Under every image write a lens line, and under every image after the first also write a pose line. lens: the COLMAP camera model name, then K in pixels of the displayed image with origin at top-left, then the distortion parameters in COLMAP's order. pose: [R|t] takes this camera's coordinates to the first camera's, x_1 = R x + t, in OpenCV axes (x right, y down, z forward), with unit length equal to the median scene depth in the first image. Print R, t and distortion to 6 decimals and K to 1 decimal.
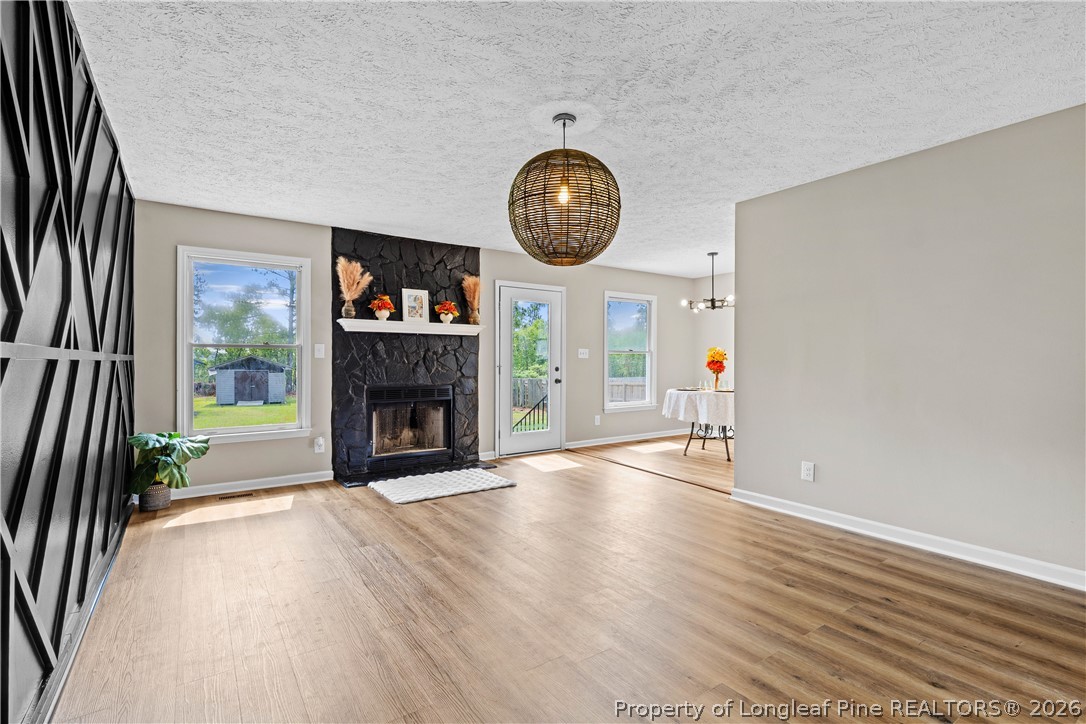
lens RADIAL K [[510.3, 0, 545.2], [0, 510.3, 361.3], [0, 0, 1]] dist [0.002429, 0.000110]
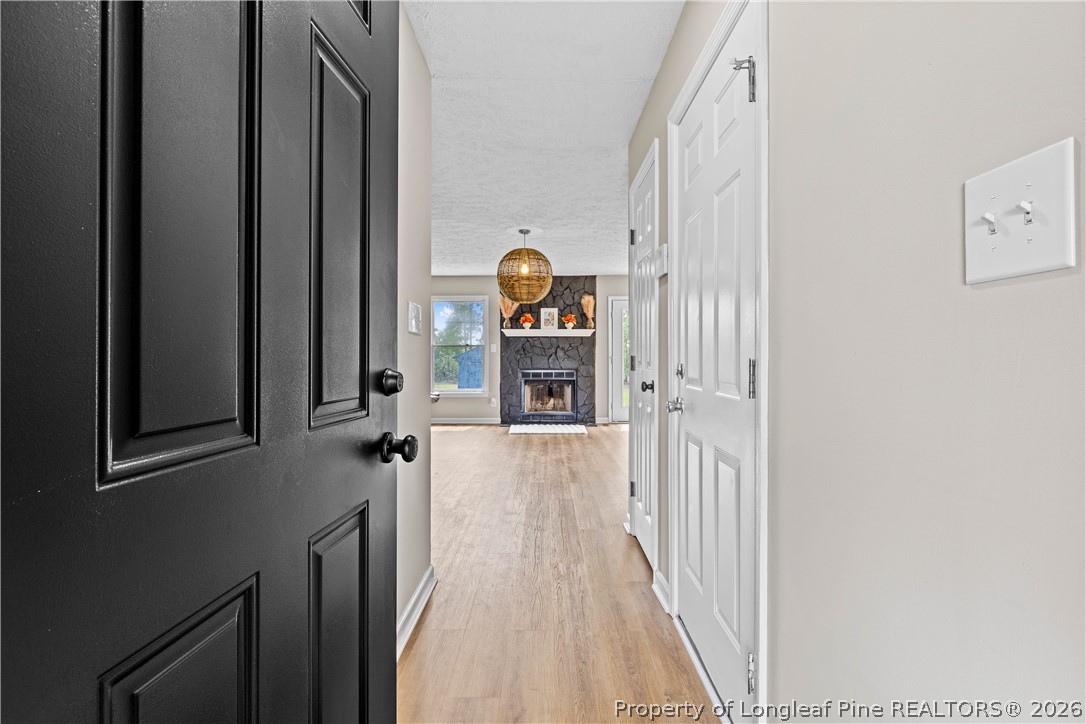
lens RADIAL K [[510.3, 0, 541.2], [0, 510.3, 354.9], [0, 0, 1]] dist [0.002429, 0.000110]
pose [[0.815849, 0.005858, -0.578236, 0.628652], [-0.000017, 0.999949, 0.010107, -0.013412], [0.578265, -0.008236, 0.815807, -0.288989]]
